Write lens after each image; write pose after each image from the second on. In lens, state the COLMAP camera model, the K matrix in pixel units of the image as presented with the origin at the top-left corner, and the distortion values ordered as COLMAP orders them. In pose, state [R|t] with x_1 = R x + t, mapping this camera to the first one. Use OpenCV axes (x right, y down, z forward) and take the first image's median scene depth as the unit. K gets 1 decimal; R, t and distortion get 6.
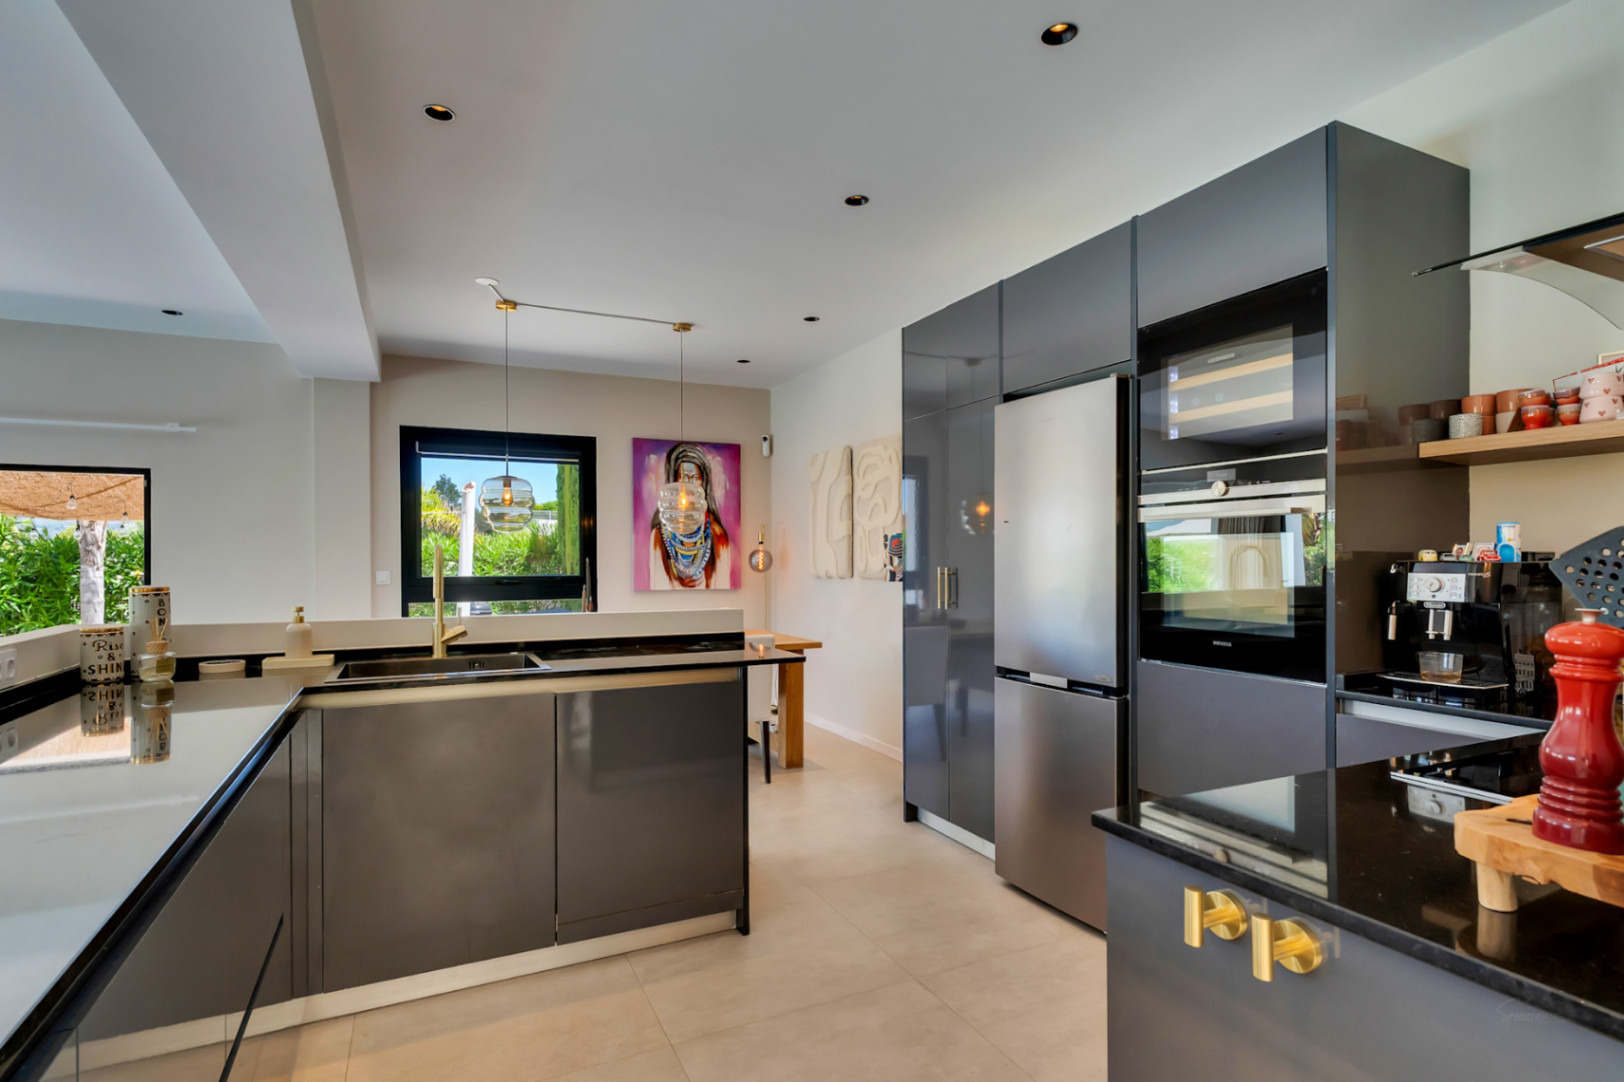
lens RADIAL K [[825.1, 0, 815.8], [0, 825.1, 546.8], [0, 0, 1]] dist [-0.002898, 0.000034]
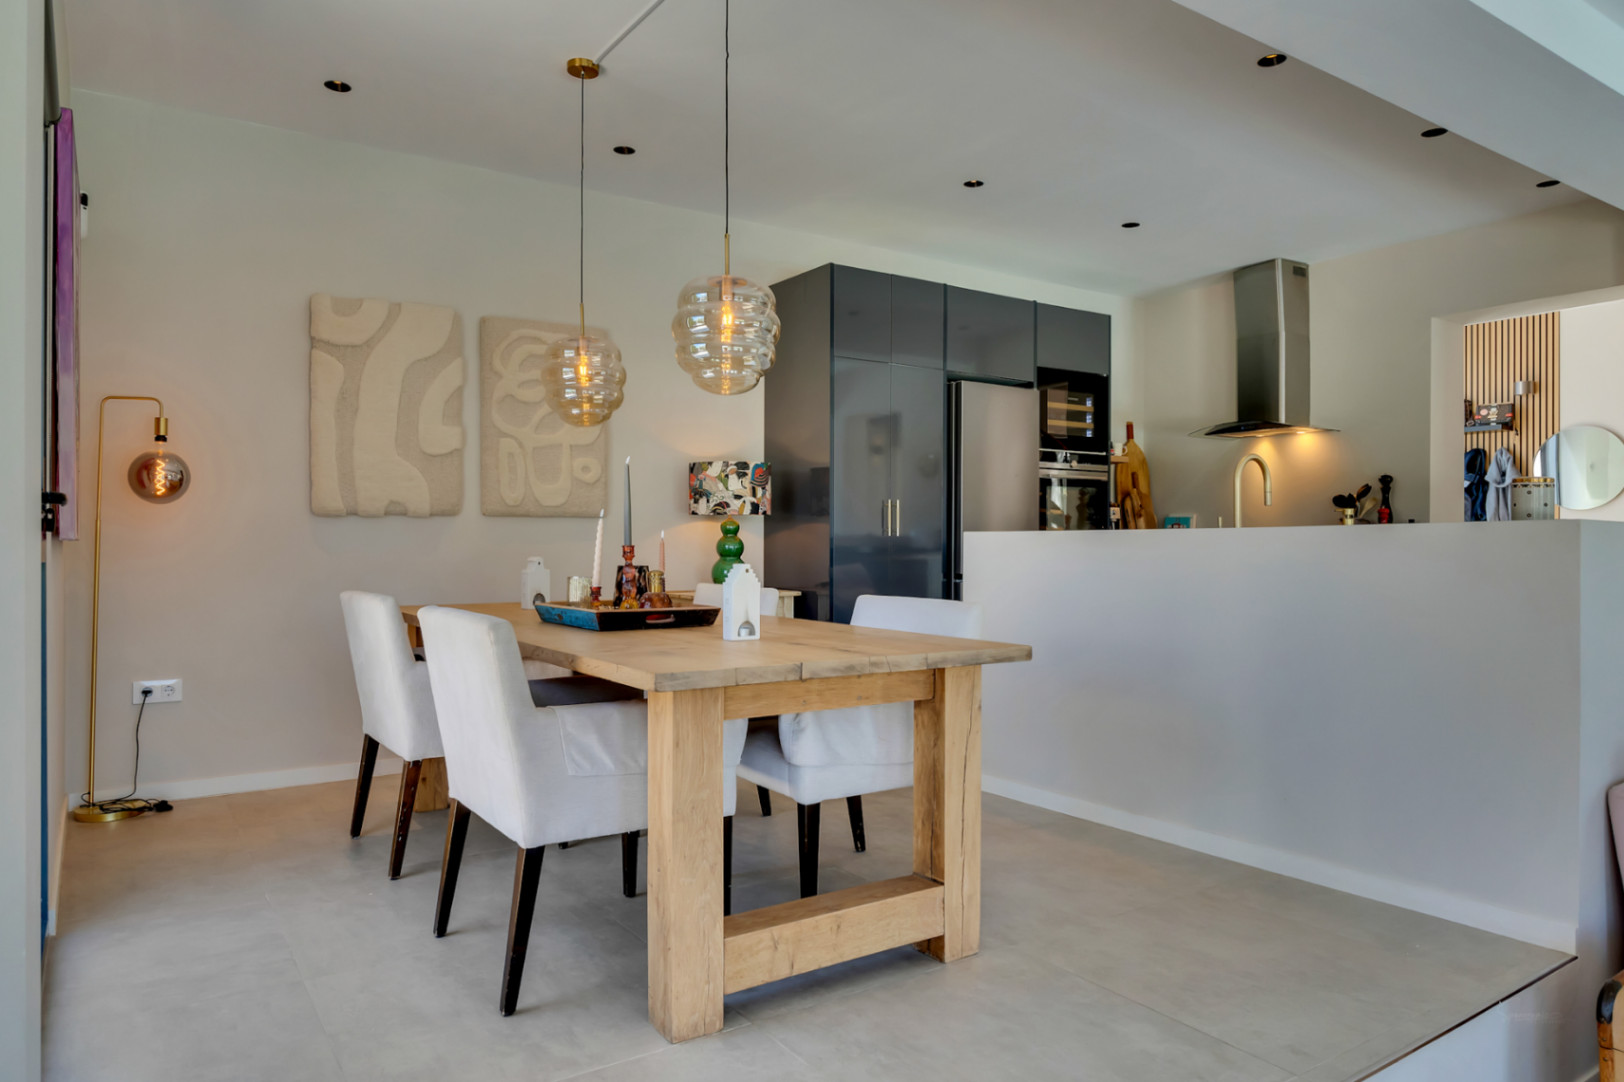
lens RADIAL K [[1040.8, 0, 805.8], [0, 1040.8, 543.8], [0, 0, 1]] dist [-0.002226, -0.000030]
pose [[-0.167199, 0.002636, 0.985920, -0.839125], [-0.011211, 0.999927, -0.004574, 0.063186], [-0.985859, -0.011818, -0.167157, 0.909522]]
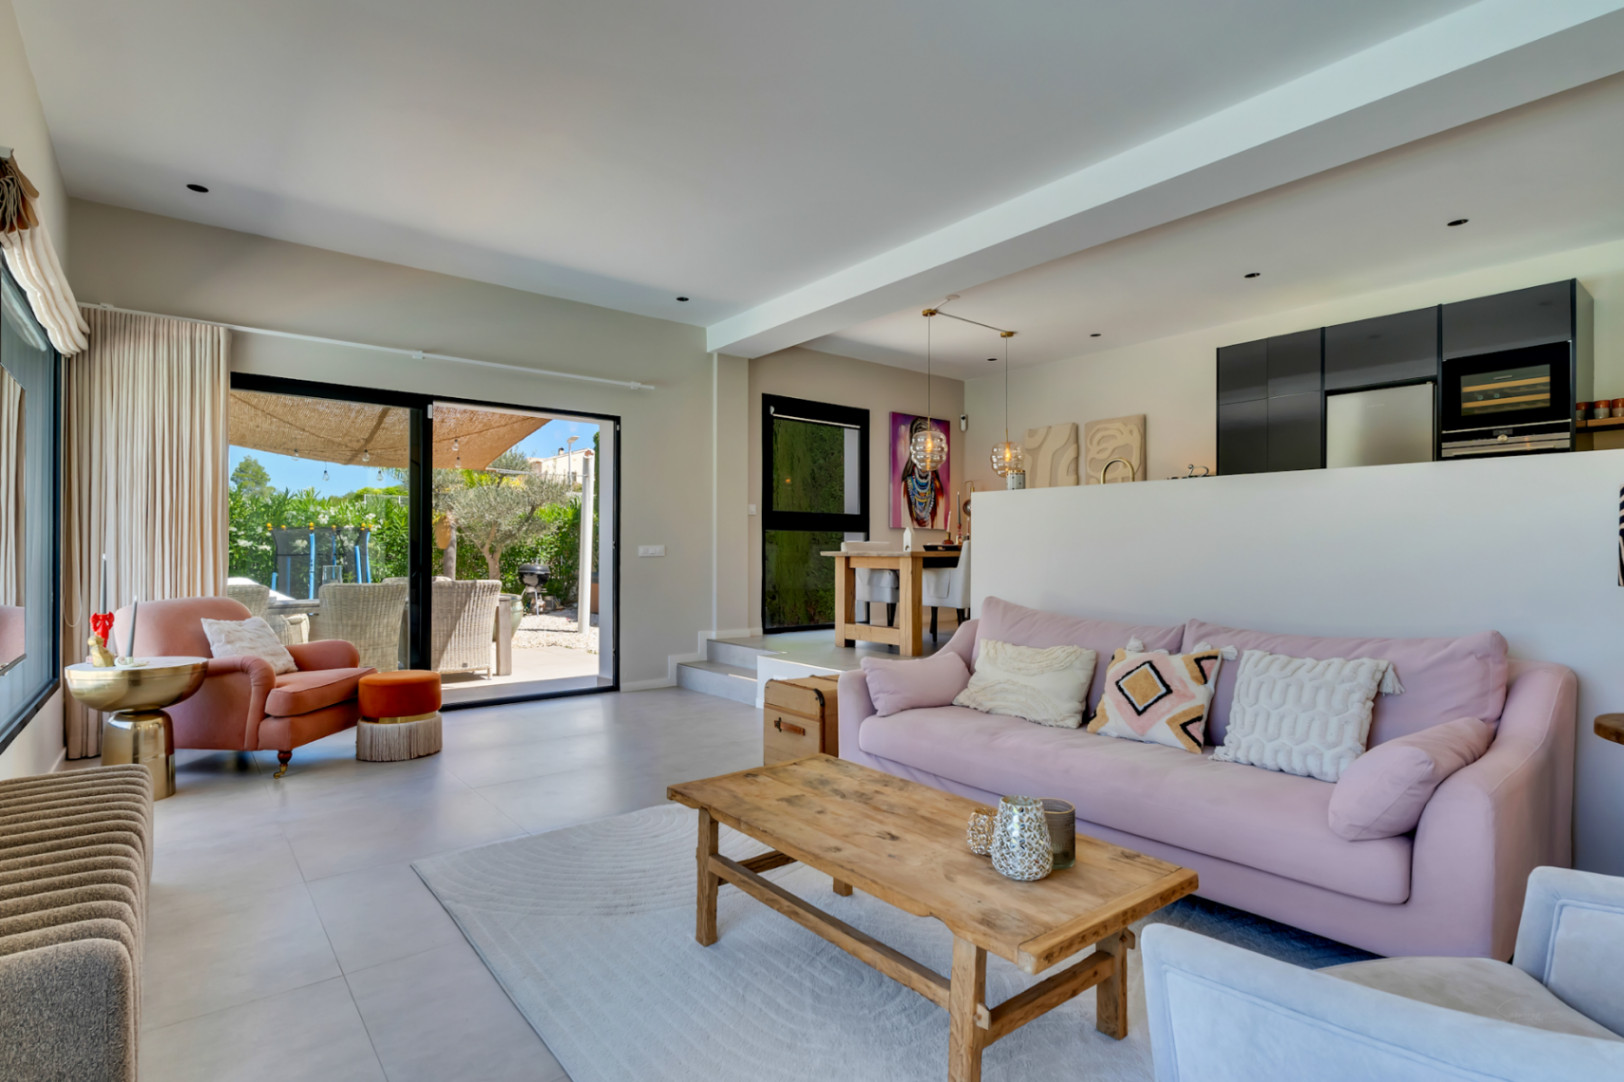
lens RADIAL K [[825.1, 0, 800.8], [0, 825.1, 547.4], [0, 0, 1]] dist [-0.002898, 0.000034]
pose [[0.974508, 0.008110, 0.224206, -0.777490], [-0.008622, 0.999962, 0.001306, 0.099501], [-0.224186, -0.003205, 0.974541, -0.298346]]
